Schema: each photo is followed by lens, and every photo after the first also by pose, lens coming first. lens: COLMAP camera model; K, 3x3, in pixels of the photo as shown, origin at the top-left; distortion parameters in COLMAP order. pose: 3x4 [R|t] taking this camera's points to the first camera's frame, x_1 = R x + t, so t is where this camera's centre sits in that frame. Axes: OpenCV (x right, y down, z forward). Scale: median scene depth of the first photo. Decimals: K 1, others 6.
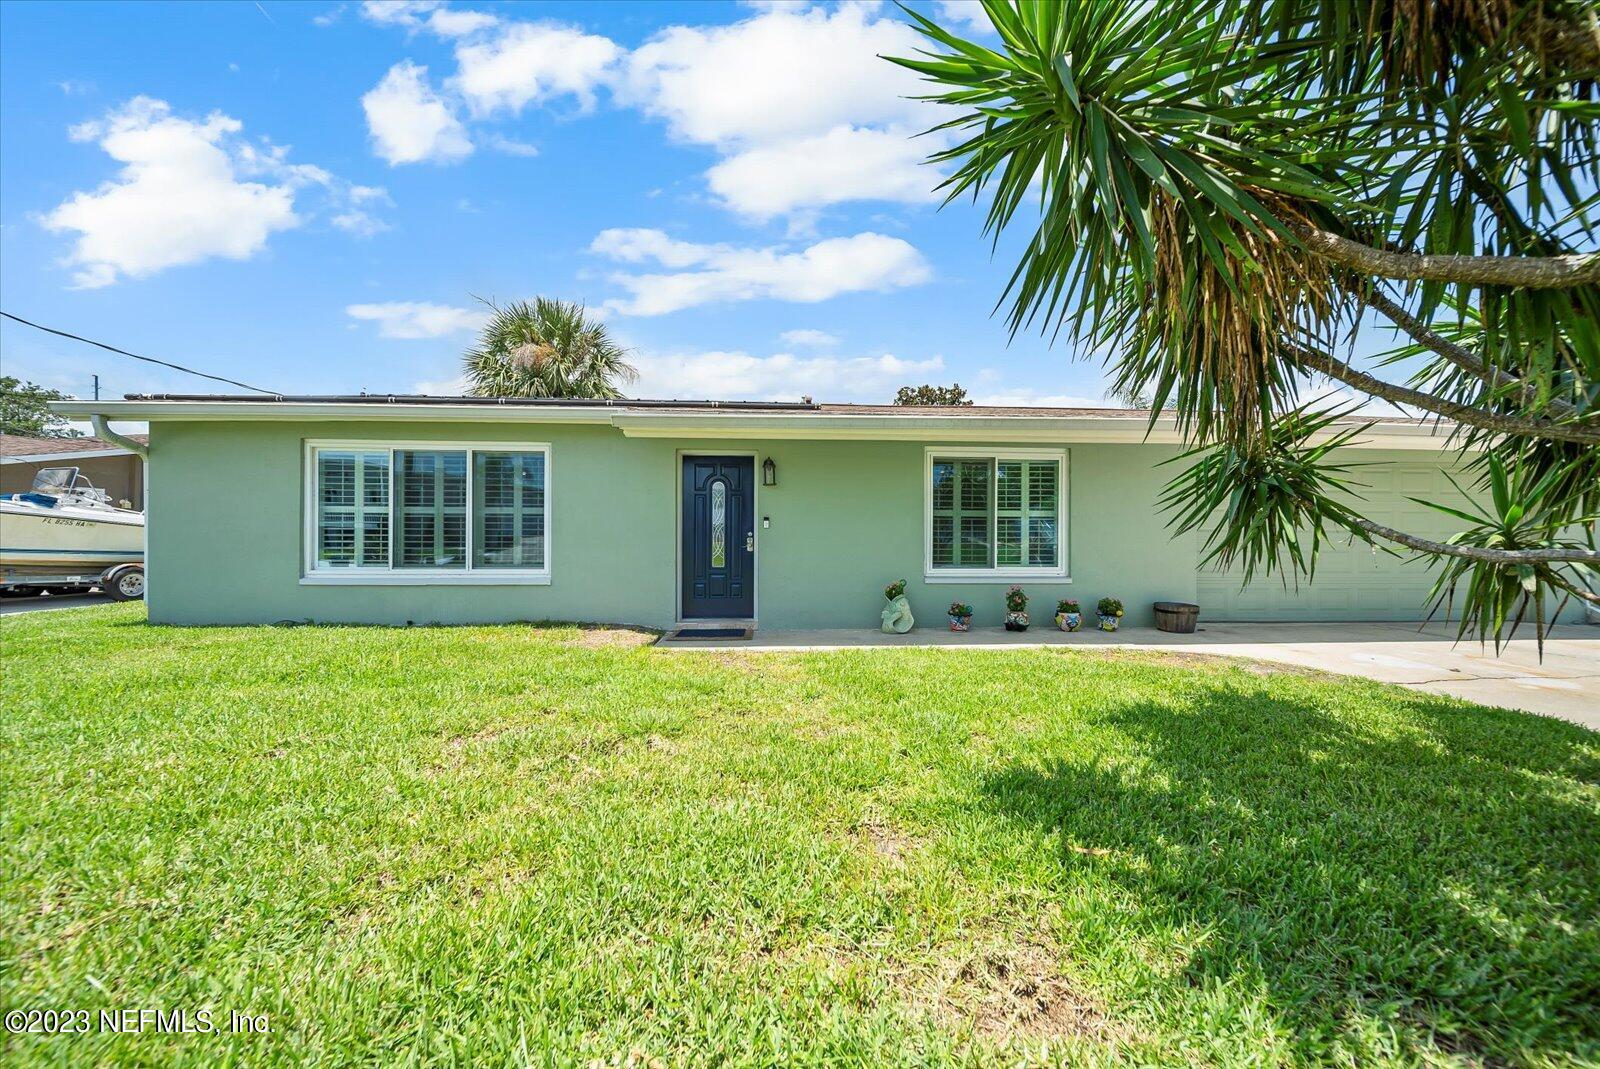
lens RADIAL K [[566.7, 0, 797.8], [0, 566.7, 534.3], [0, 0, 1]] dist [-0.000991, 0.000023]
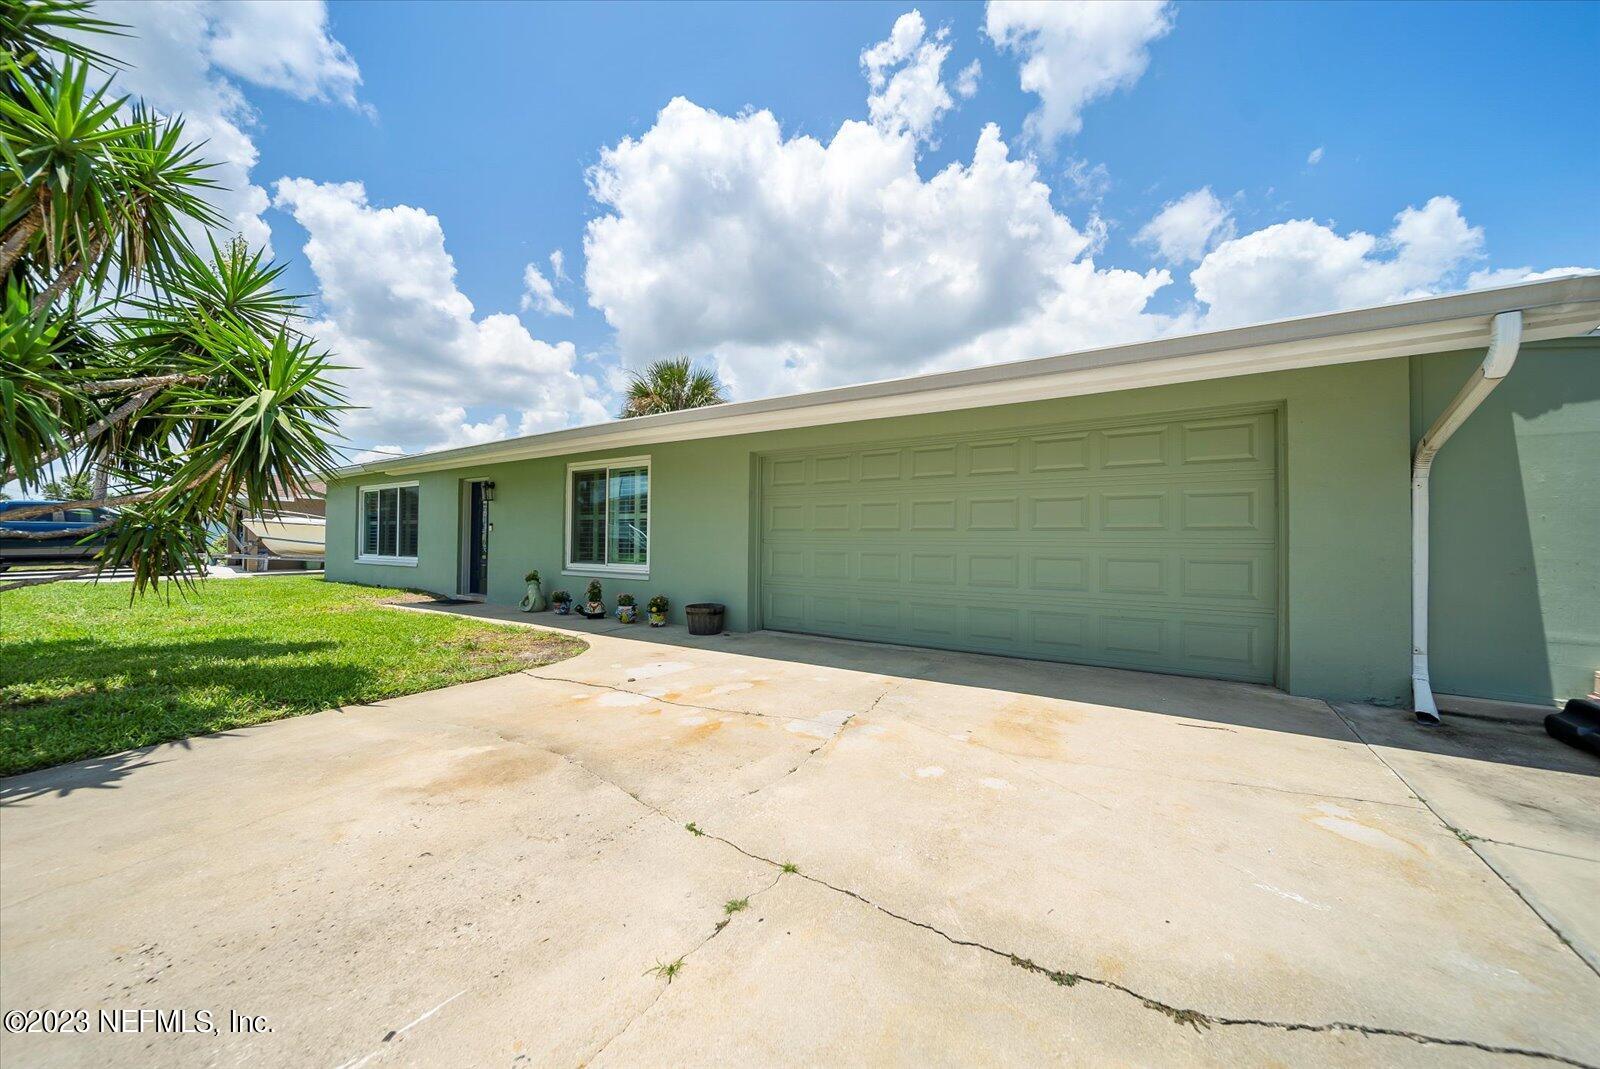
lens RADIAL K [[566.7, 0, 799.2], [0, 566.7, 534.7], [0, 0, 1]] dist [-0.000991, 0.000023]
pose [[0.818648, -0.006730, -0.574257, 1.381297], [0.002187, 0.999961, -0.008601, 0.011639], [0.574292, 0.005786, 0.818630, 0.294175]]
